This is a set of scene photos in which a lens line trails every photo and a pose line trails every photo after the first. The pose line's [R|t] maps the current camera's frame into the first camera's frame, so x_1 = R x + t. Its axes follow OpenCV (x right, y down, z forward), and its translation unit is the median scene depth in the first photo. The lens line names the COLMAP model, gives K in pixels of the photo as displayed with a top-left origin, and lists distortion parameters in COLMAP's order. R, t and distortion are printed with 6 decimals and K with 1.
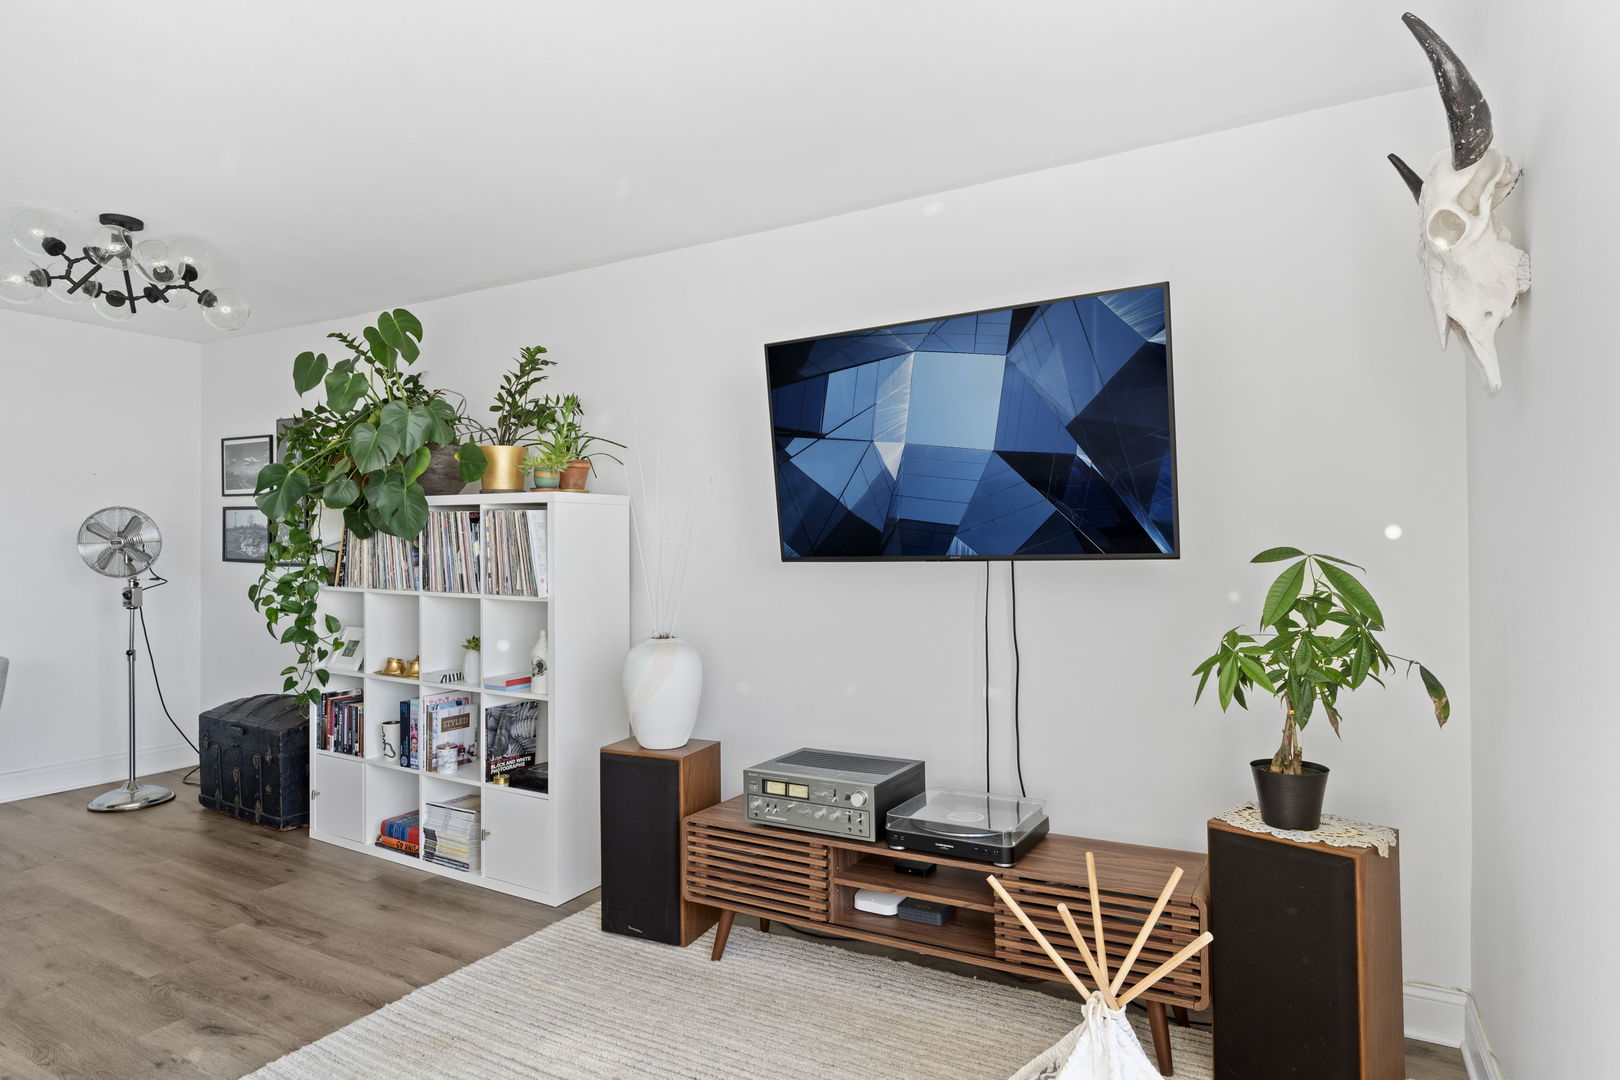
lens RADIAL K [[929.9, 0, 810.0], [0, 929.9, 540.0], [0, 0, 1]] dist [0.002001, 0.001269]
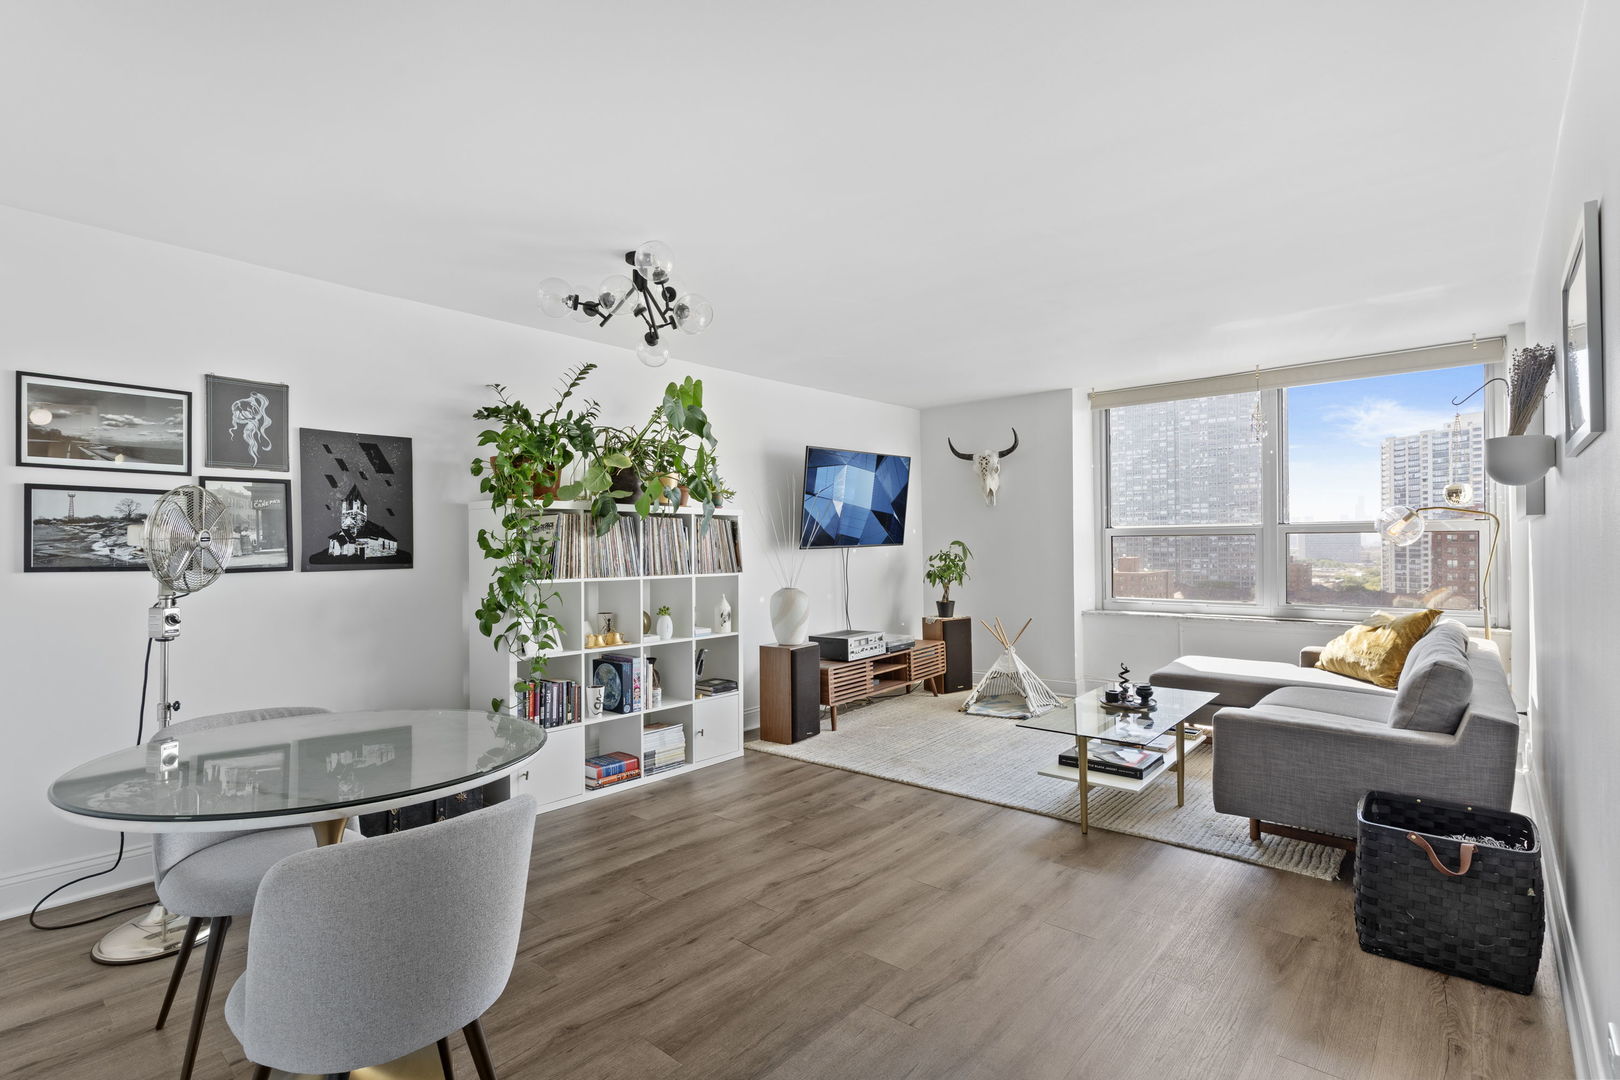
lens RADIAL K [[776.5, 0, 810.0], [0, 776.5, 540.0], [0, 0, 1]] dist [0.000645, 0.000811]
pose [[0.164962, 0.013486, 0.986208, -1.894571], [0.013596, 0.999780, -0.015946, 0.030465], [-0.986206, 0.016039, 0.164742, 0.734858]]
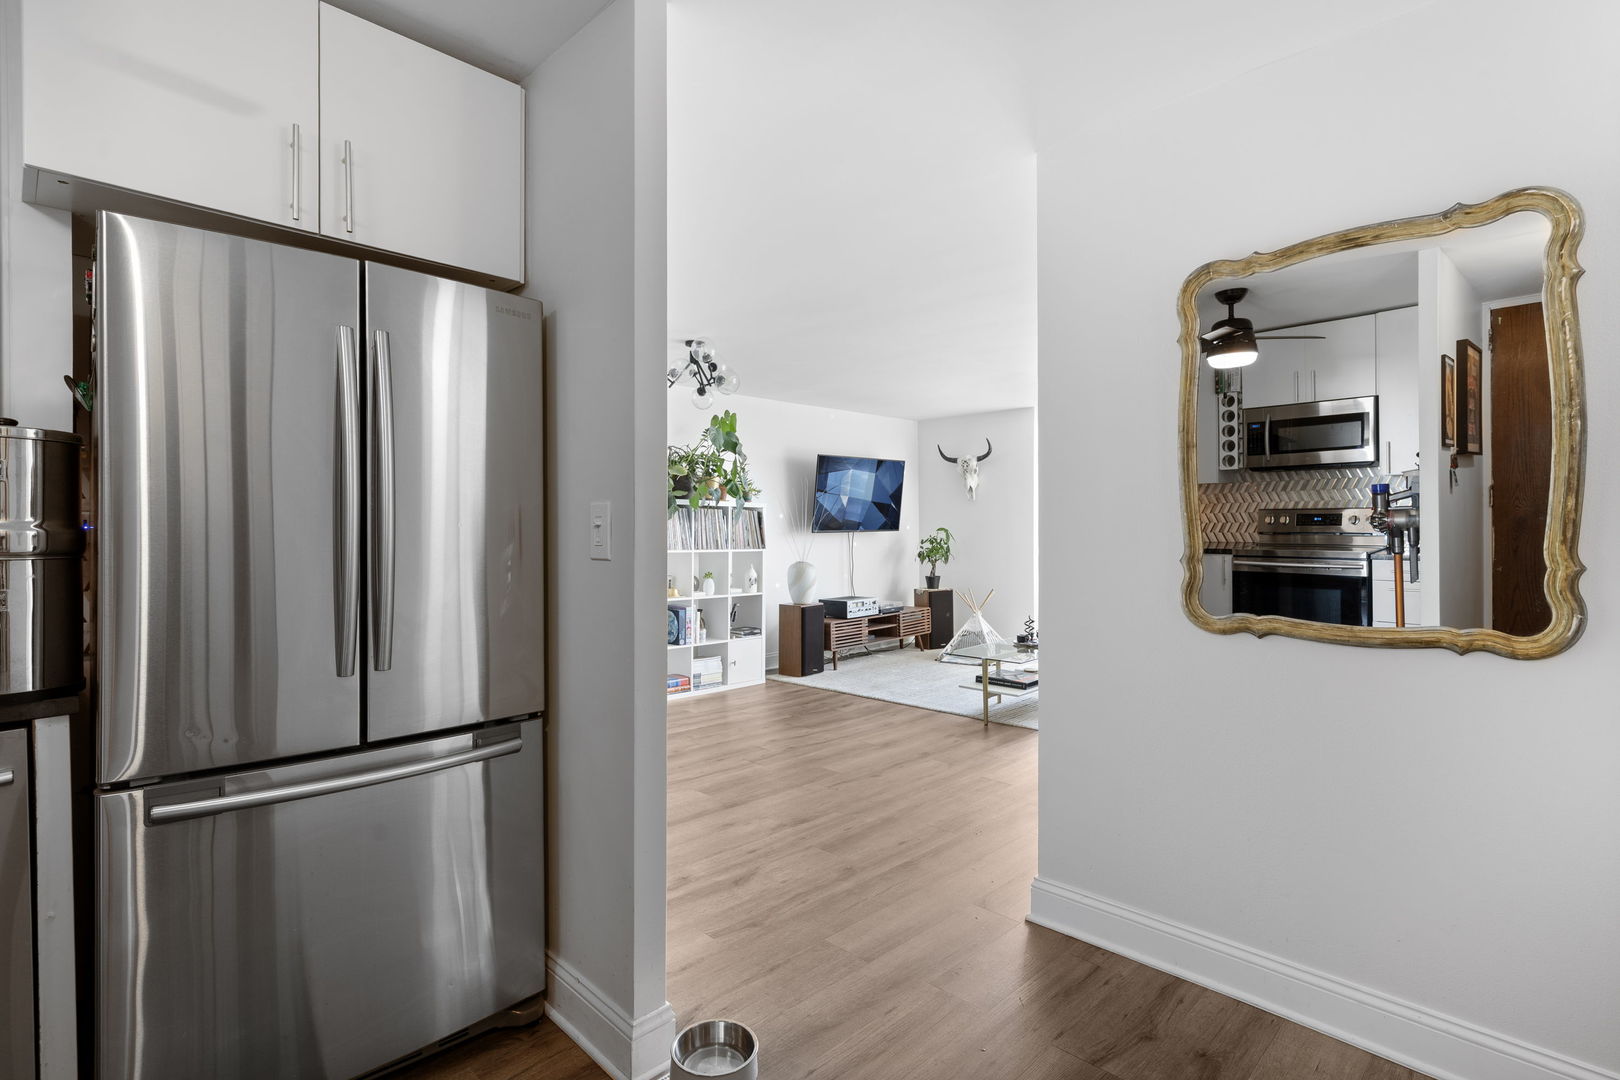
lens RADIAL K [[781.7, 0, 810.0], [0, 781.7, 540.0], [0, 0, 1]] dist [0.001541, -0.000074]
pose [[0.225765, -0.003166, 0.974177, -2.457407], [-0.000315, 0.999994, 0.003323, 0.037237], [-0.974182, -0.001057, 0.225763, 0.517450]]
